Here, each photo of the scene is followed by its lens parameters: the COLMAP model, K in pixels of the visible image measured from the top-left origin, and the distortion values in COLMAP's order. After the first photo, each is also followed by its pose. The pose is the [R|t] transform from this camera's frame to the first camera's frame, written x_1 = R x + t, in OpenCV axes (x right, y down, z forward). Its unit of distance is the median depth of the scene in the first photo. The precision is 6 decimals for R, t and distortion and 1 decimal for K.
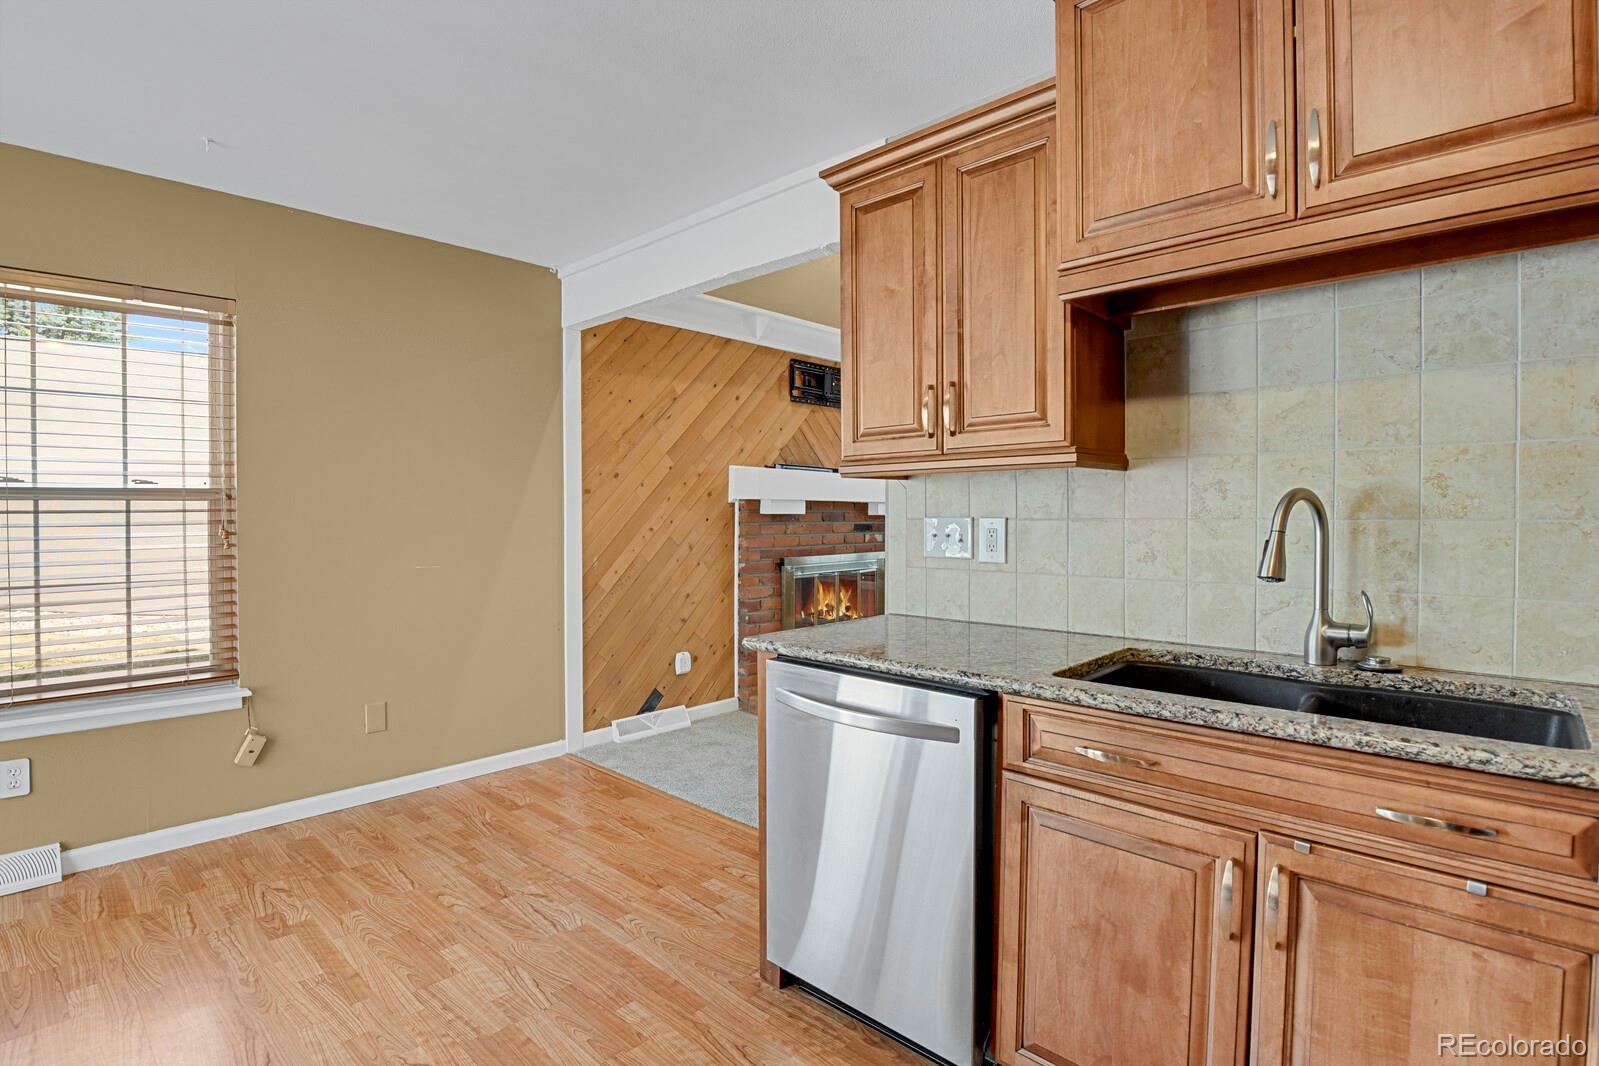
lens RADIAL K [[781.2, 0, 808.2], [0, 781.2, 529.2], [0, 0, 1]] dist [-0.021643, -0.005220]
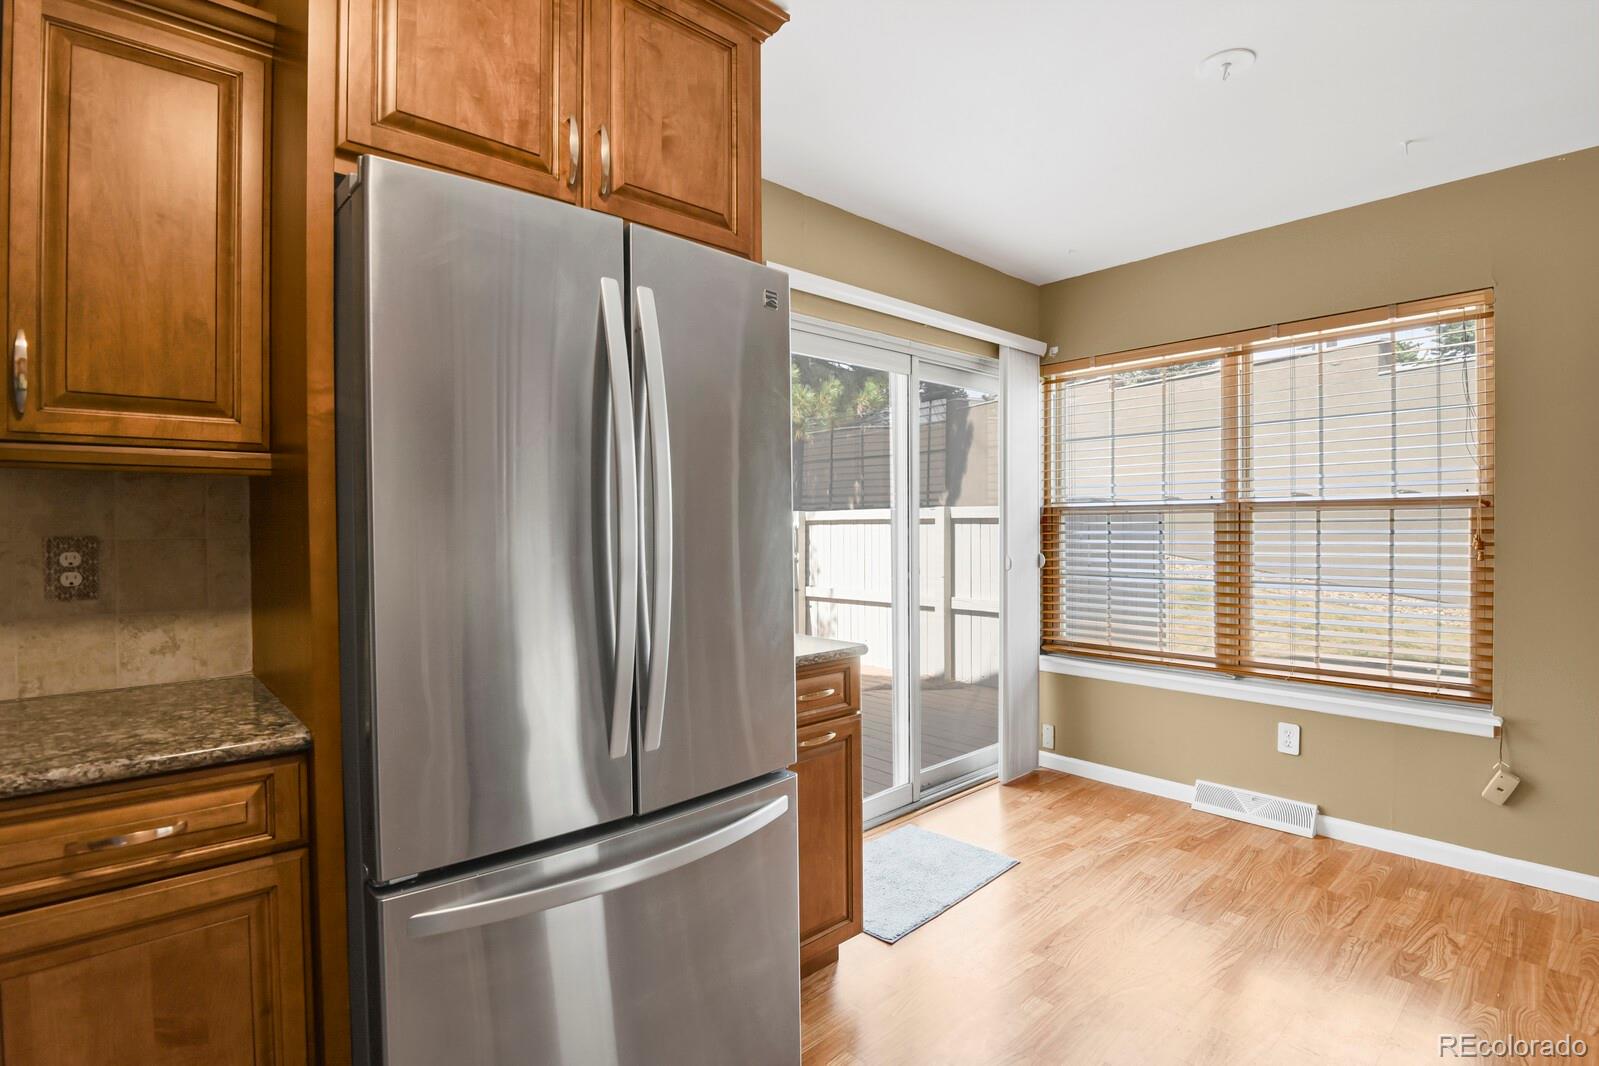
lens RADIAL K [[781.2, 0, 808.2], [0, 781.2, 529.2], [0, 0, 1]] dist [-0.021643, -0.005220]
pose [[-0.075301, 0.008738, -0.997123, 0.214066], [-0.016334, 0.999817, 0.009995, -0.008071], [0.997027, 0.017040, -0.075145, 0.262456]]
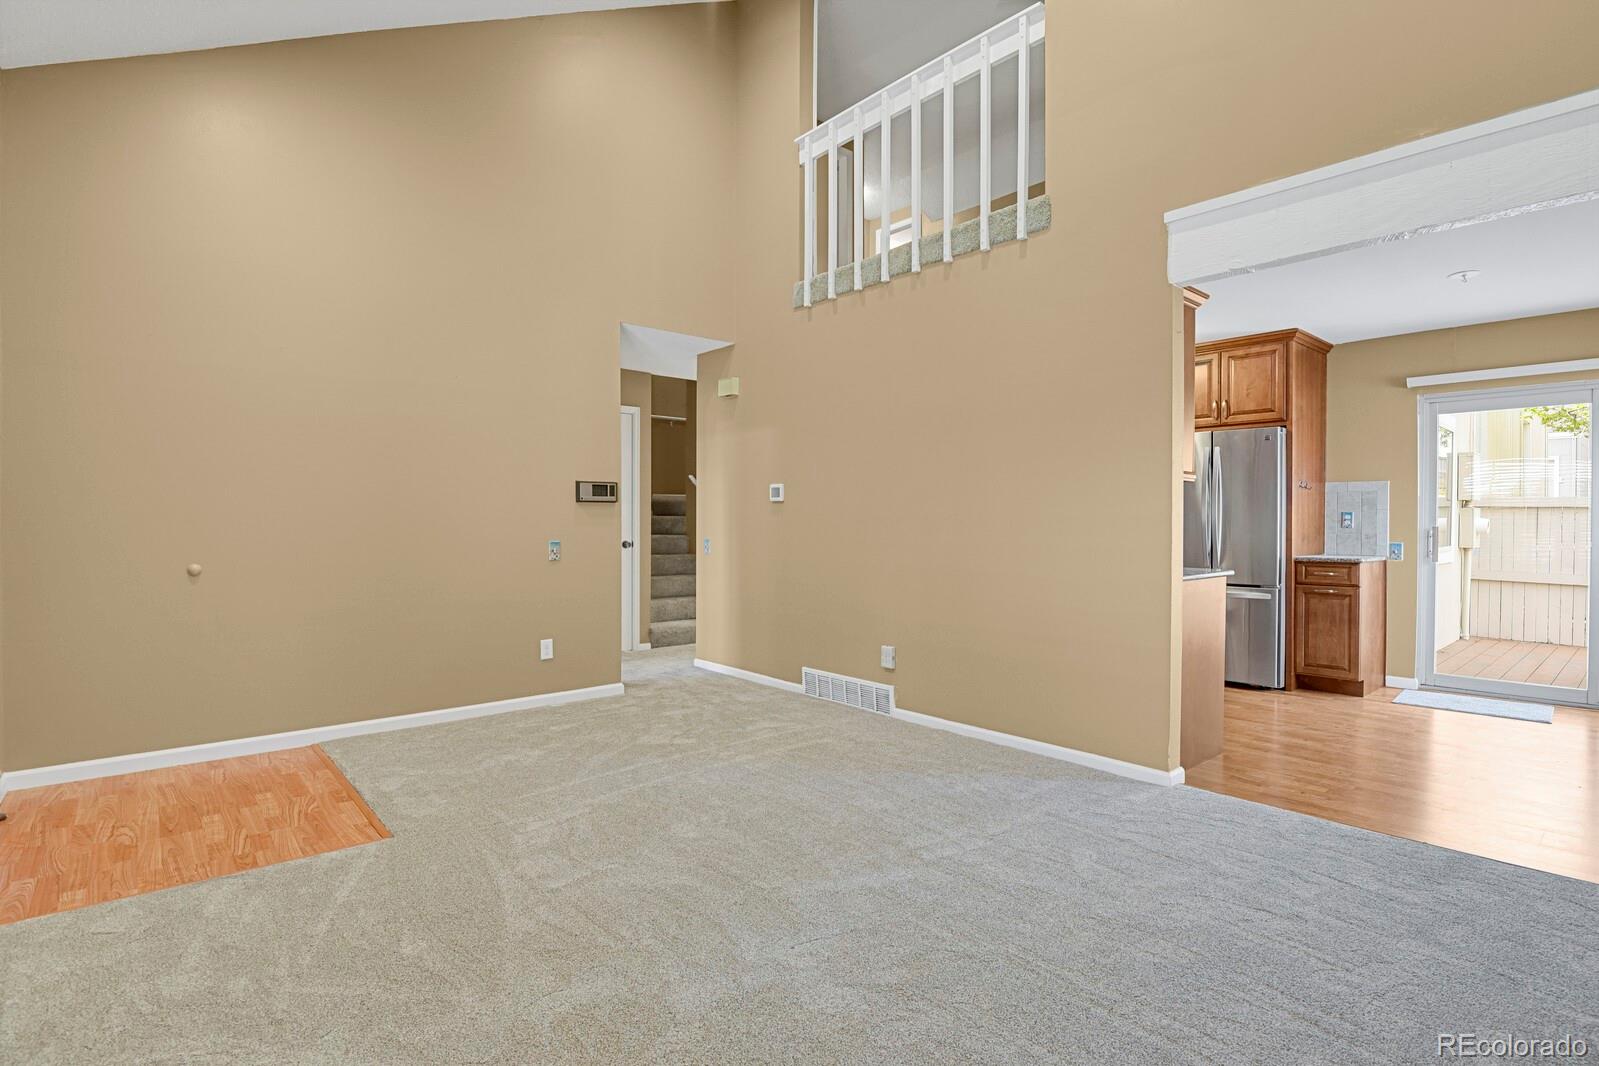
lens RADIAL K [[781.2, 0, 808.2], [0, 781.2, 529.2], [0, 0, 1]] dist [-0.021643, -0.005220]
pose [[-0.994723, -0.002073, 0.102578, 0.518815], [0.001095, 0.999524, 0.030818, -0.012523], [-0.102593, 0.030768, -0.994247, 2.056189]]
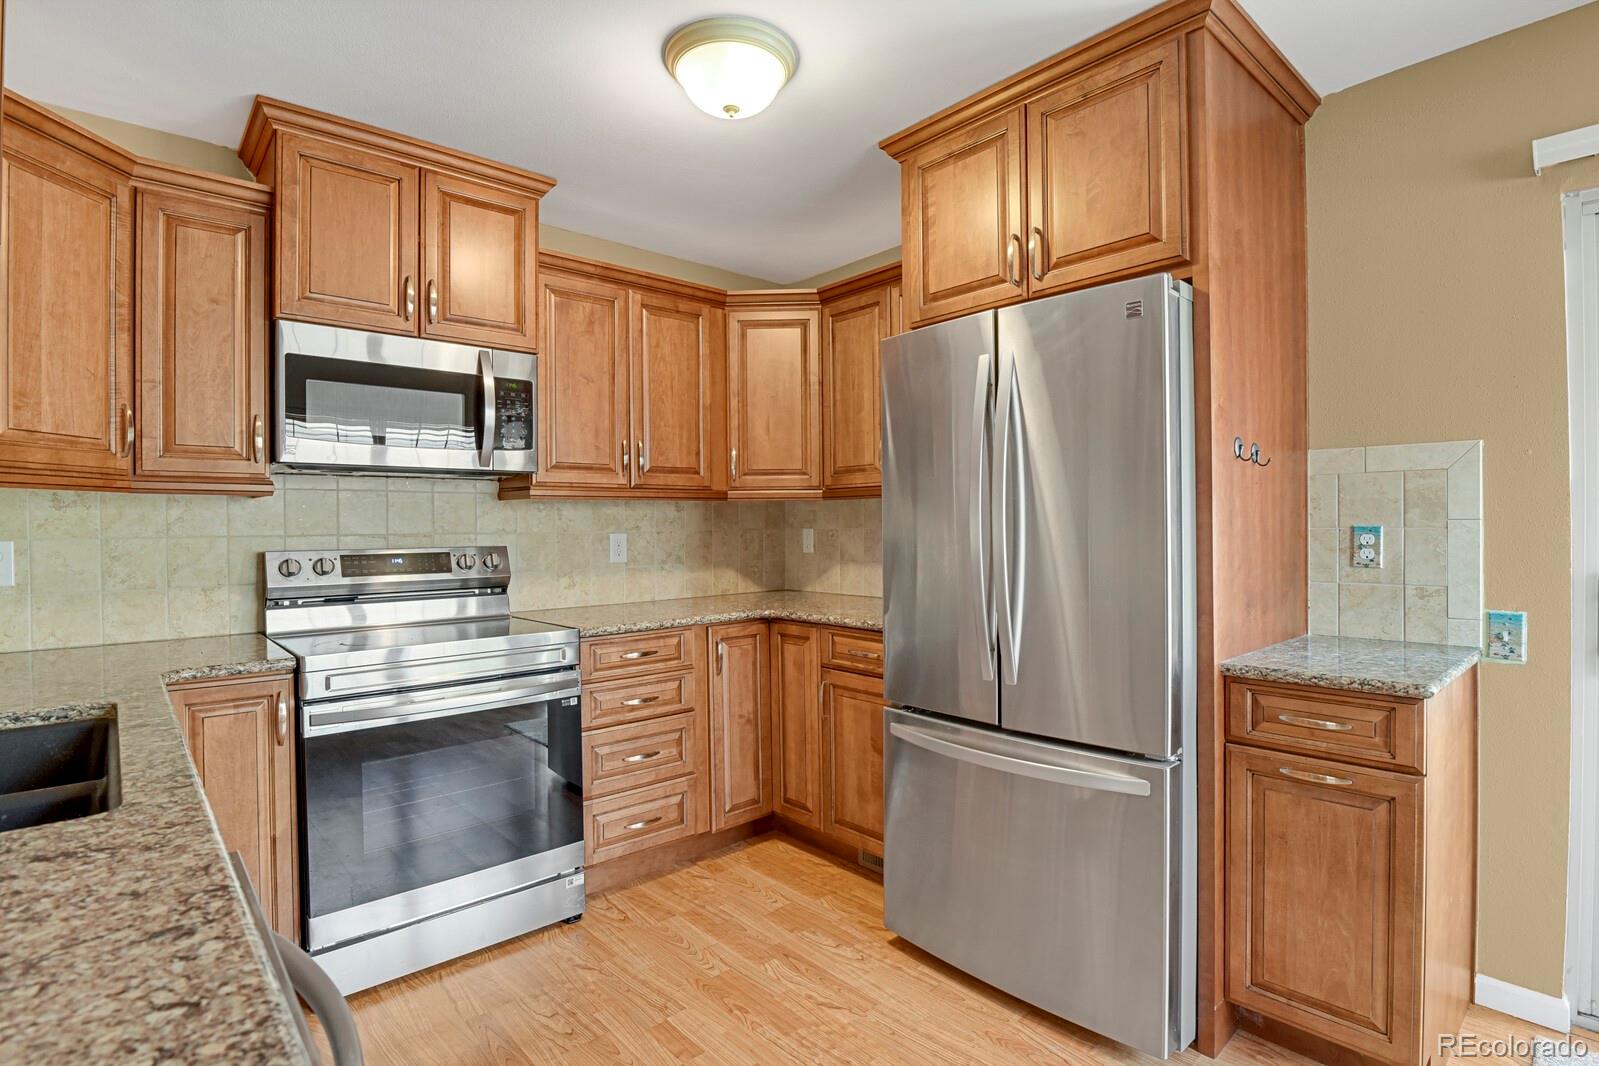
lens RADIAL K [[781.2, 0, 808.2], [0, 781.2, 529.2], [0, 0, 1]] dist [-0.021643, -0.005220]
pose [[-0.996491, 0.011481, 0.082910, -0.140108], [0.013826, 0.999519, 0.027767, -0.018773], [-0.082552, 0.028816, -0.996170, 0.802367]]
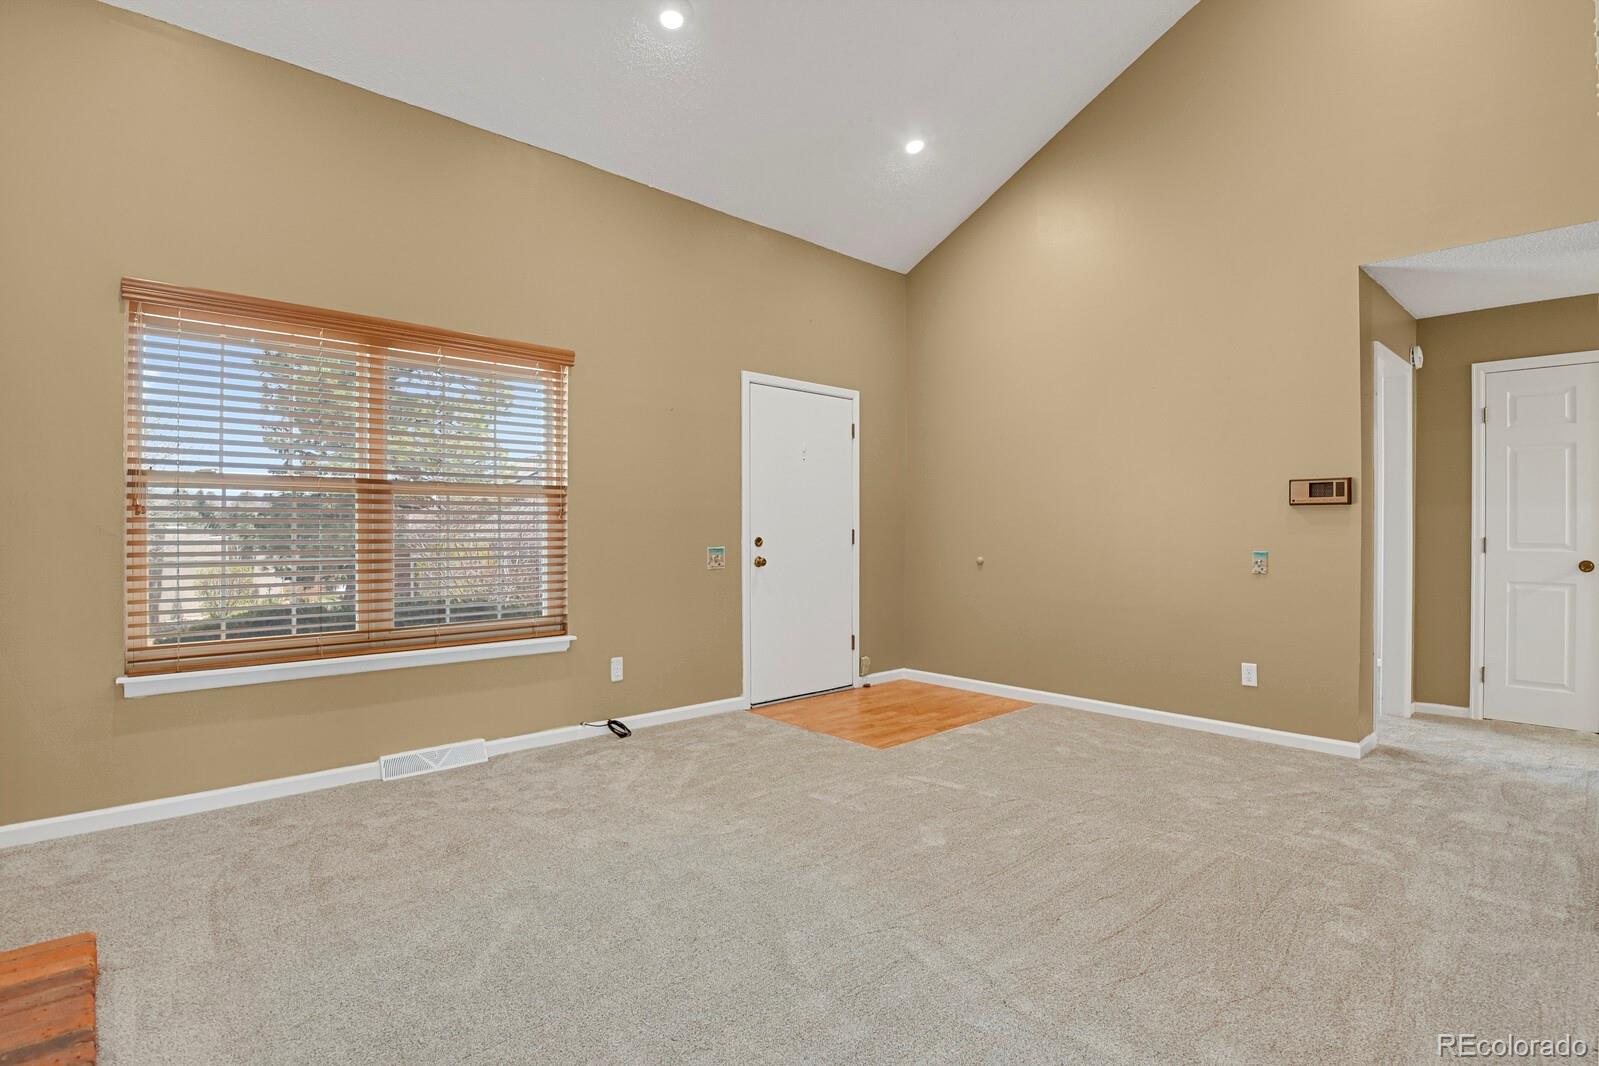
lens RADIAL K [[781.2, 0, 808.2], [0, 781.2, 529.2], [0, 0, 1]] dist [-0.021643, -0.005220]
pose [[0.065332, -0.002023, 0.997862, -0.235682], [0.017014, 0.999855, 0.000914, 0.006550], [-0.997719, 0.016918, 0.065357, 1.216799]]
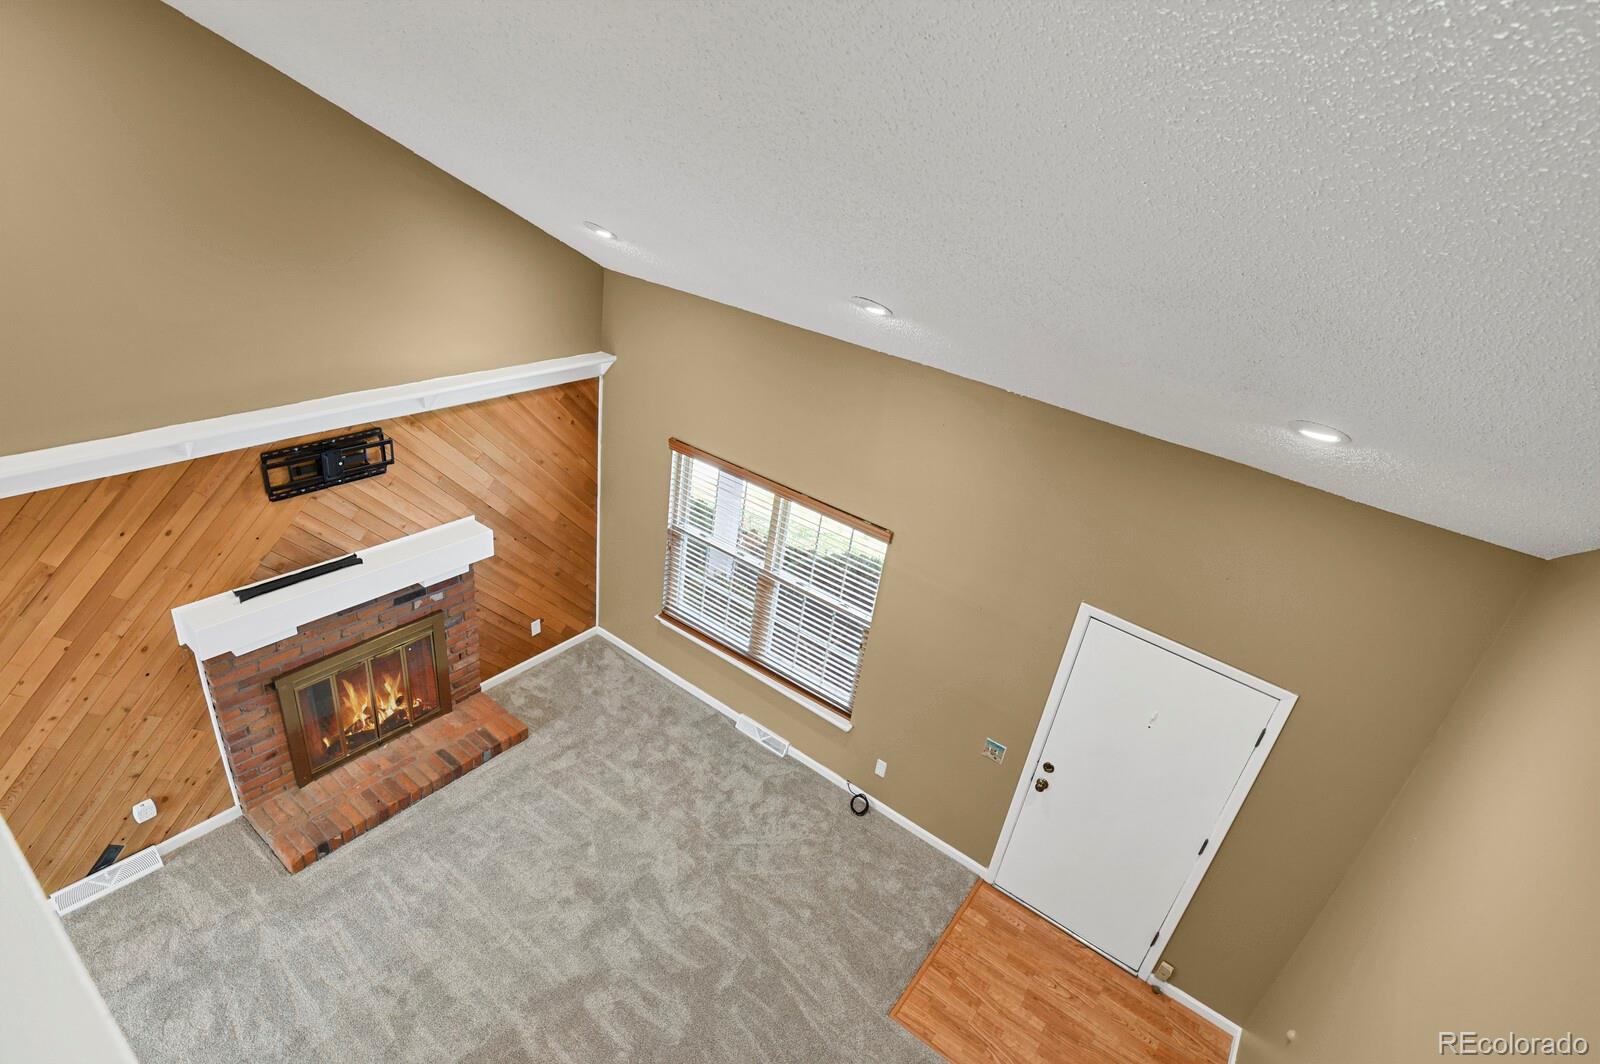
lens RADIAL K [[788.9, 0, 811.4], [0, 788.9, 522.6], [0, 0, 1]] dist [-0.025508, -0.002002]
pose [[0.982832, 0.064828, 0.172738, 0.679722], [-0.134130, 0.893925, 0.427676, -0.981480], [-0.126690, -0.443503, 0.887274, 0.349936]]
